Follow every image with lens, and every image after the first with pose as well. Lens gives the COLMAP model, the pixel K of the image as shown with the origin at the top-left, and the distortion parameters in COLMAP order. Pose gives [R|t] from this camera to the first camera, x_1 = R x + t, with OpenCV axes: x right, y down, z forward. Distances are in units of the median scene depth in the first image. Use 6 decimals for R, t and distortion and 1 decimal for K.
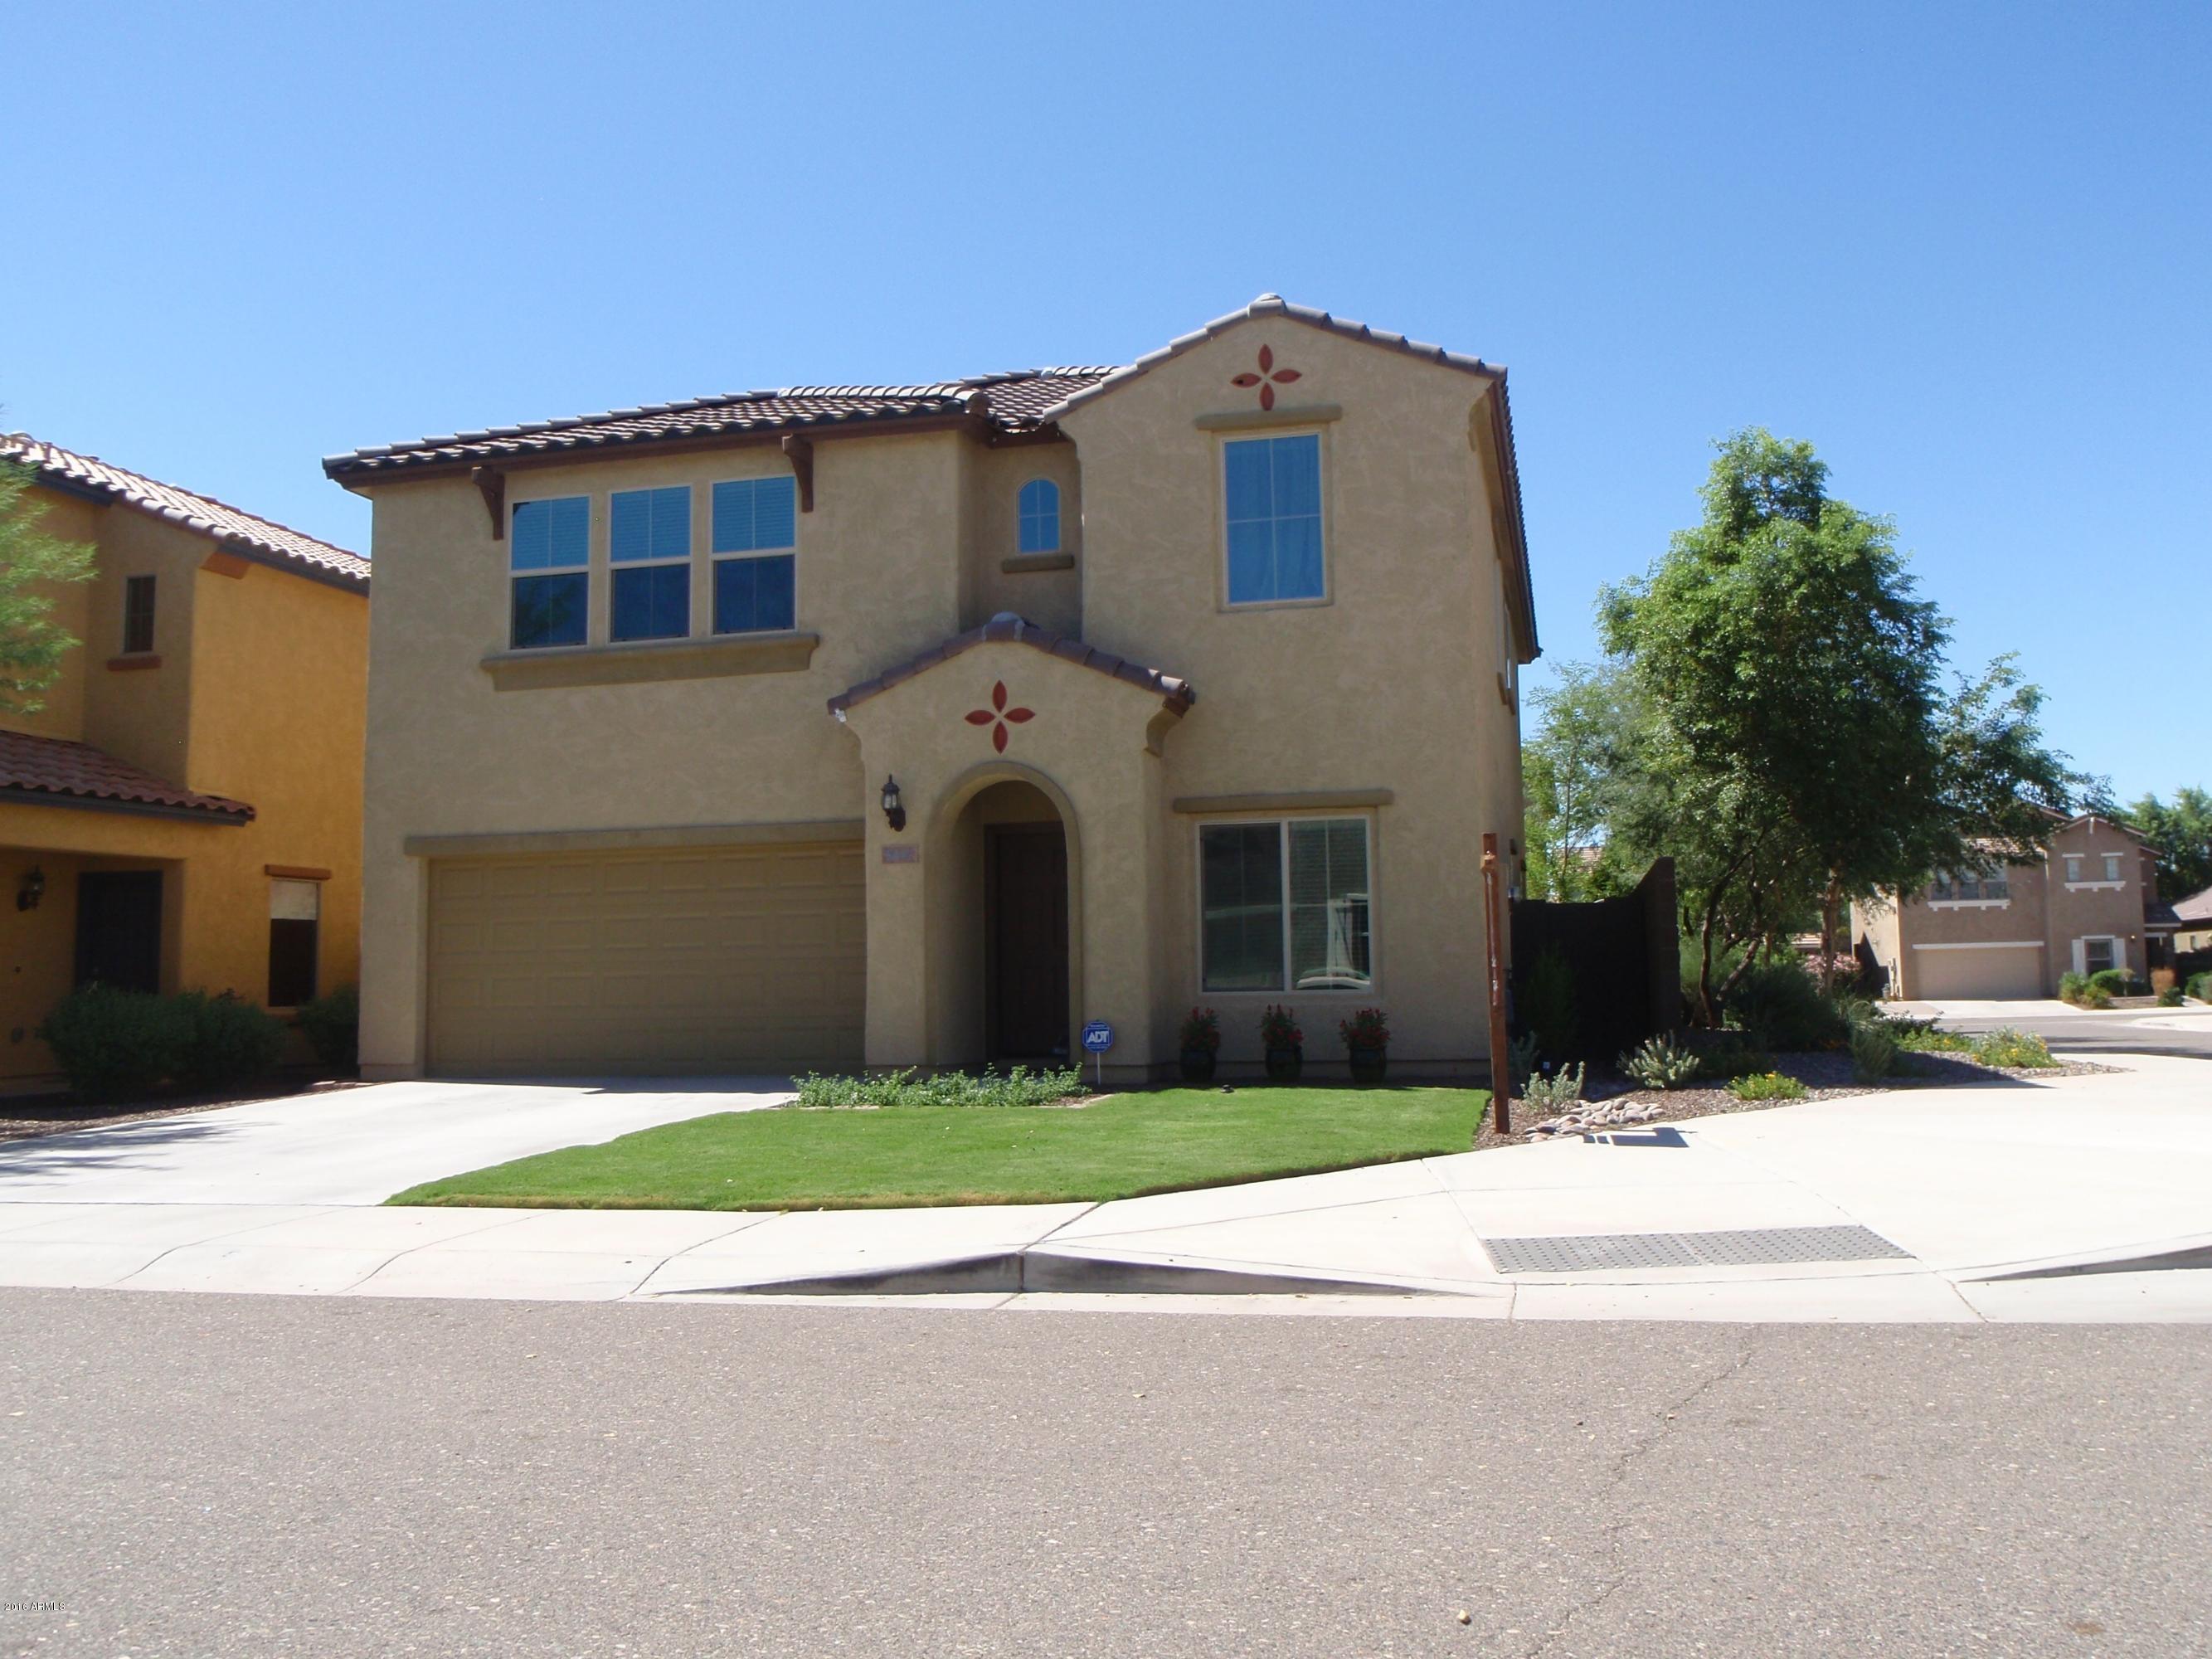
lens RADIAL K [[1843.2, 0, 1148.8], [0, 1843.2, 787.0], [0, 0, 1]] dist [-0.067227, 0.043896]
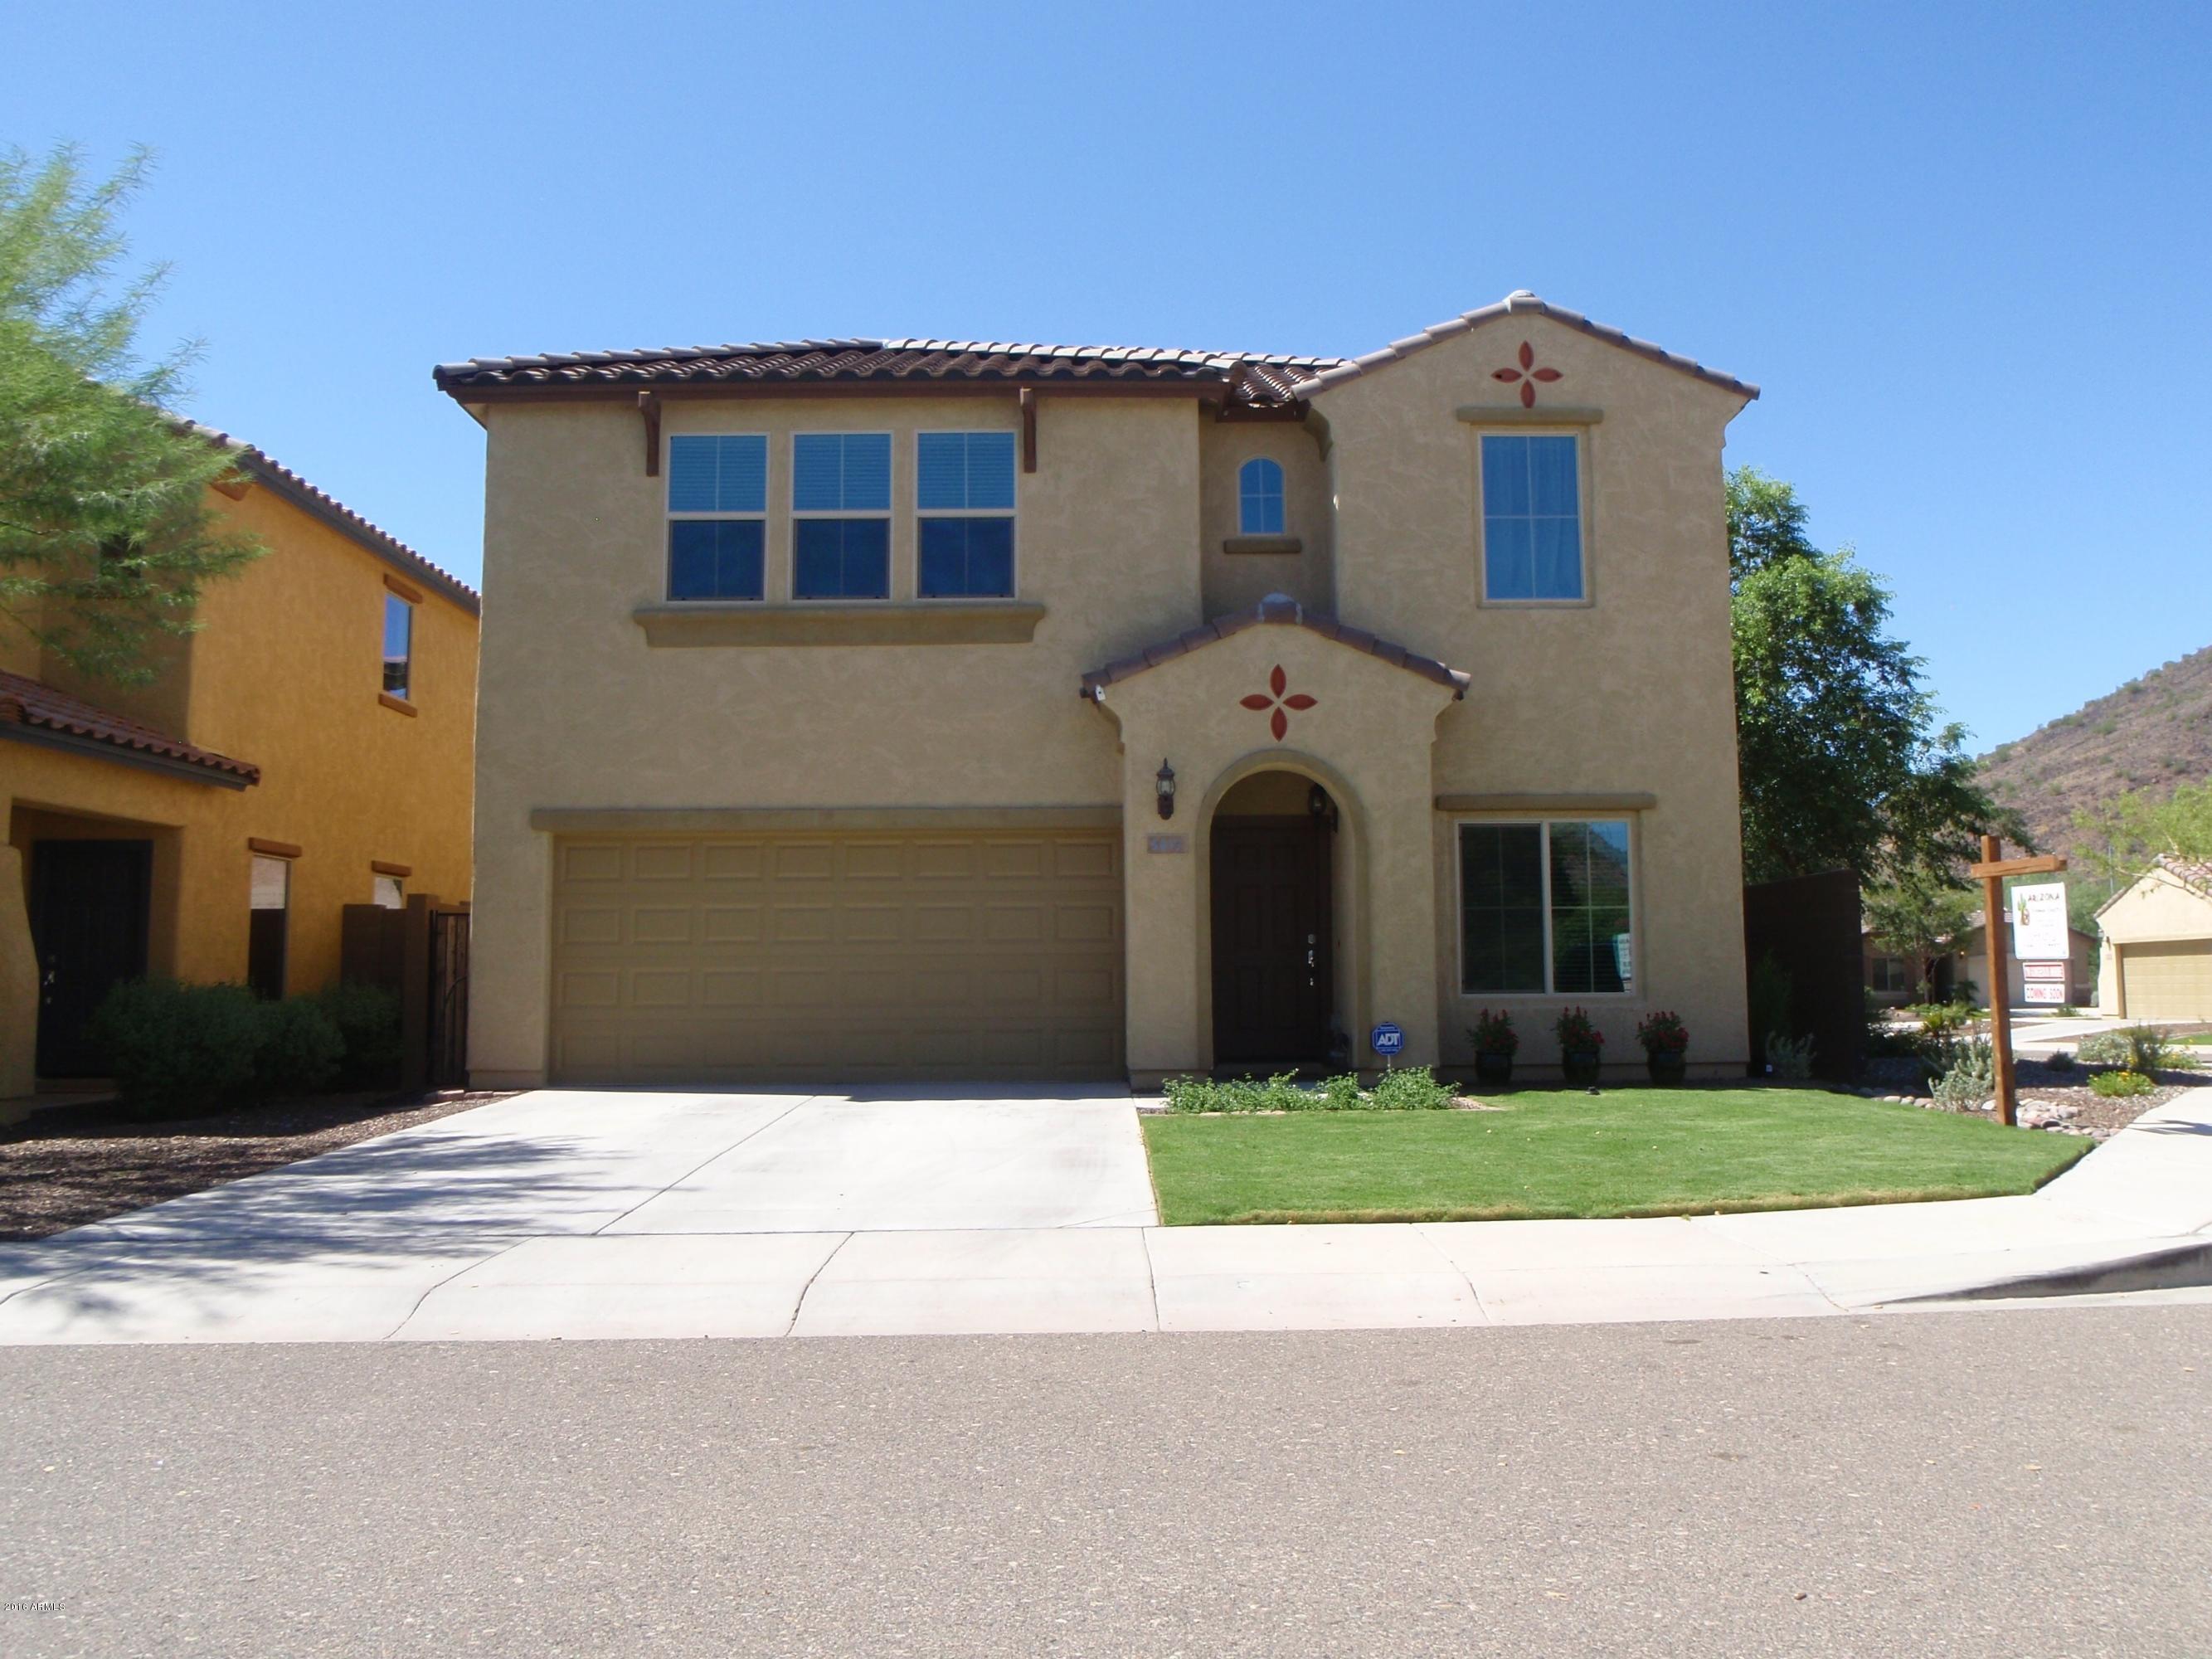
lens RADIAL K [[1843.2, 0, 1146.6], [0, 1843.2, 788.9], [0, 0, 1]] dist [-0.067227, 0.043896]
pose [[0.969225, 0.037356, 0.243325, -0.365005], [-0.035520, 0.999298, -0.011931, 0.019516], [-0.243600, 0.002921, 0.969871, 0.091264]]
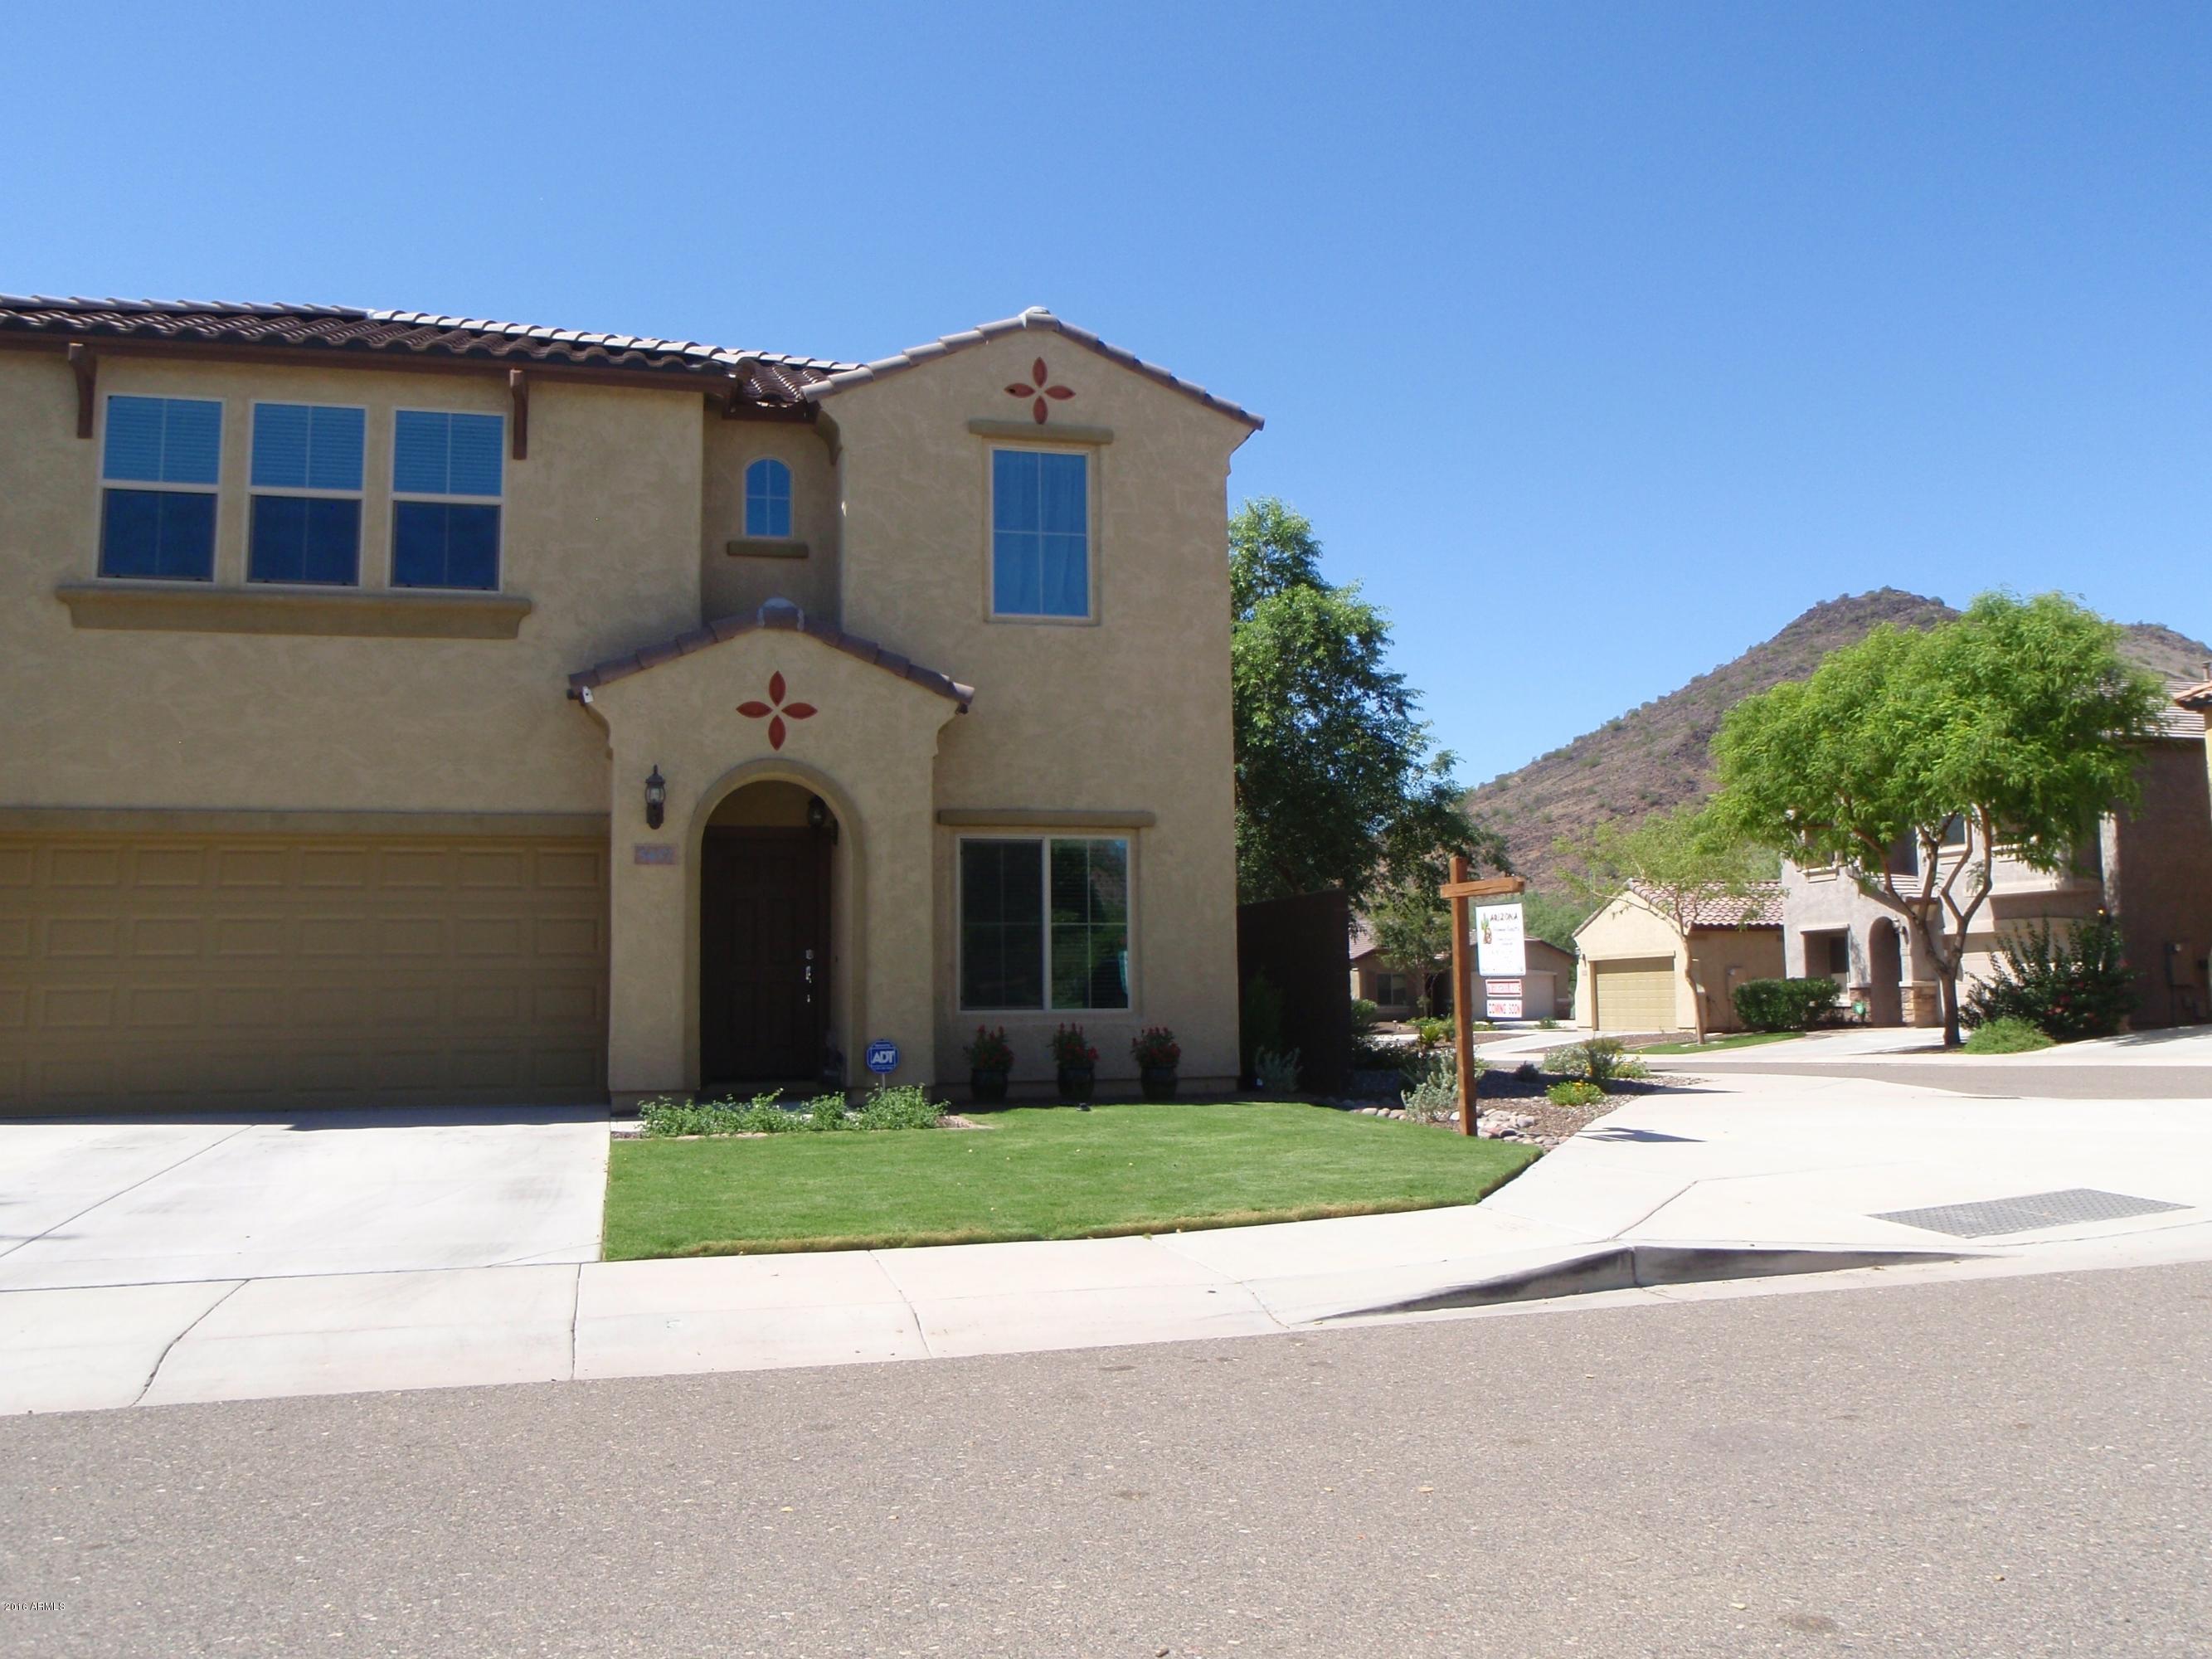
lens RADIAL K [[1843.2, 0, 1128.2], [0, 1843.2, 786.8], [0, 0, 1]] dist [-0.067227, 0.043896]
pose [[0.882697, 0.060258, 0.466064, -0.341466], [-0.051329, 0.998174, -0.031841, 0.019601], [-0.467132, 0.004183, 0.884178, 0.100709]]
